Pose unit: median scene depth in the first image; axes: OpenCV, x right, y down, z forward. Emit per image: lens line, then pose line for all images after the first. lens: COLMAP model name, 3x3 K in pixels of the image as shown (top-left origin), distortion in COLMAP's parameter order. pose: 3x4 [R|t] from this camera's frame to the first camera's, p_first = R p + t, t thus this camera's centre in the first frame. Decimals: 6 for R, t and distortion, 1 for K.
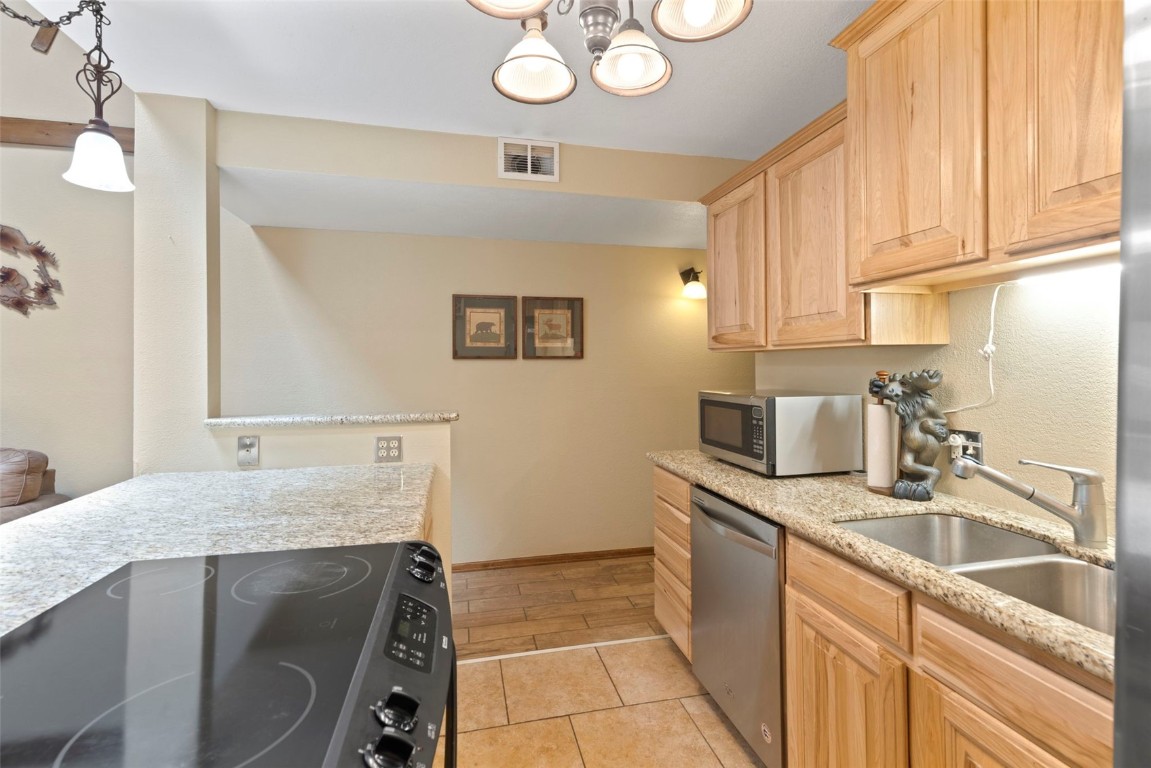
lens RADIAL K [[516.3, 0, 580.6], [0, 516.3, 365.5], [0, 0, 1]] dist [0.007439, -0.000312]
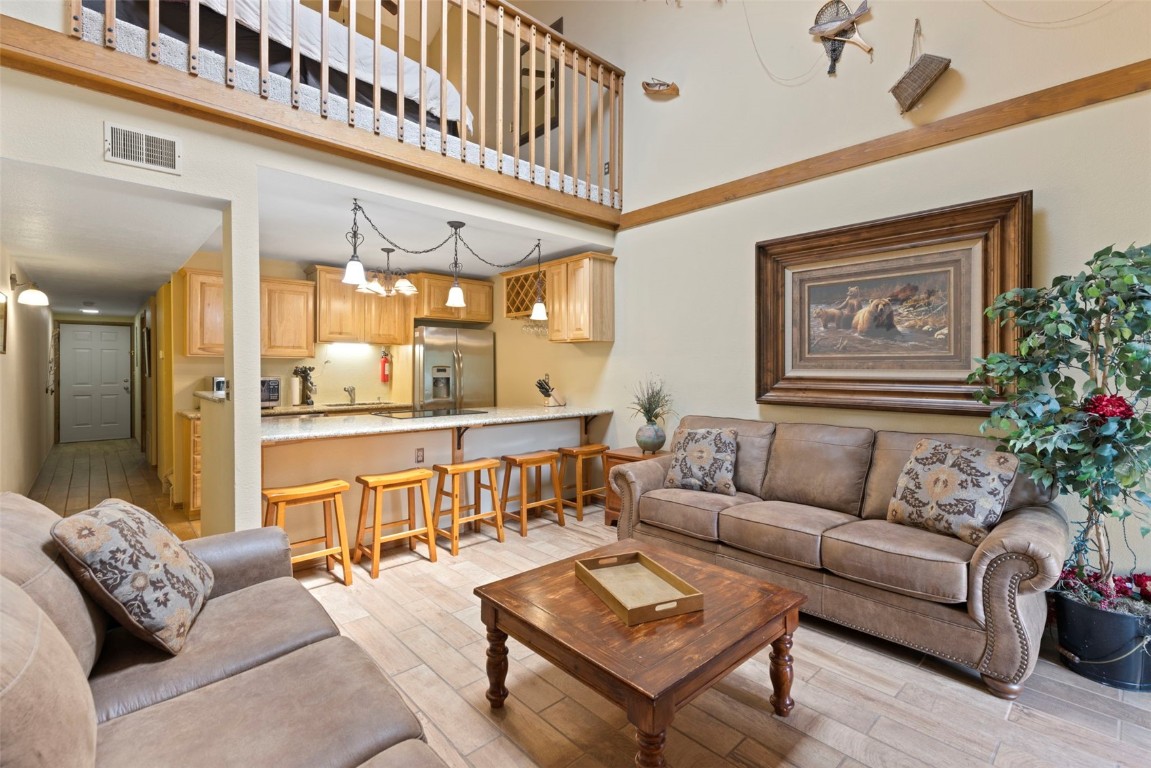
lens RADIAL K [[516.3, 0, 576.6], [0, 516.3, 369.2], [0, 0, 1]] dist [0.007439, -0.000312]
pose [[-0.496406, 0.000073, 0.868091, -1.784749], [-0.002287, 0.999996, -0.001392, 0.017158], [-0.868088, -0.002676, -0.496404, 0.673016]]
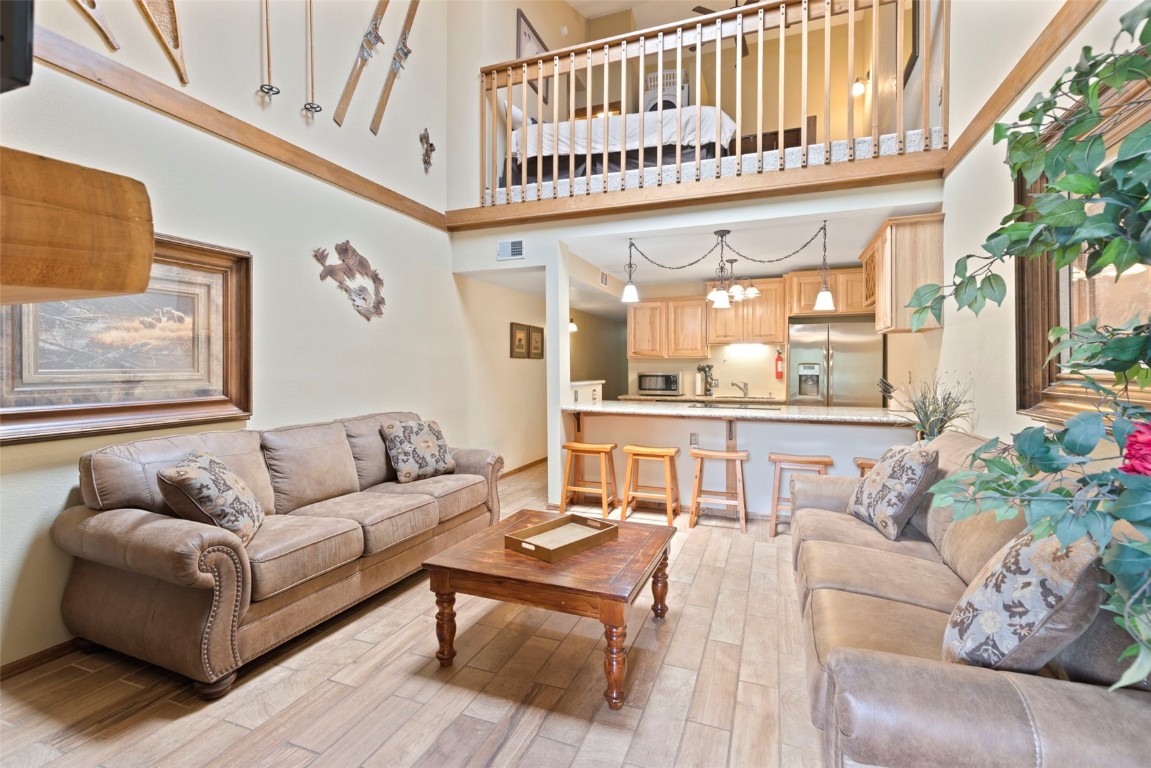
lens RADIAL K [[516.3, 0, 582.1], [0, 516.3, 373.5], [0, 0, 1]] dist [0.007439, -0.000312]
pose [[0.557301, -0.005004, 0.830296, -1.911189], [-0.004894, 0.999945, 0.009312, 0.028210], [-0.830296, -0.009253, 0.557245, -0.253518]]
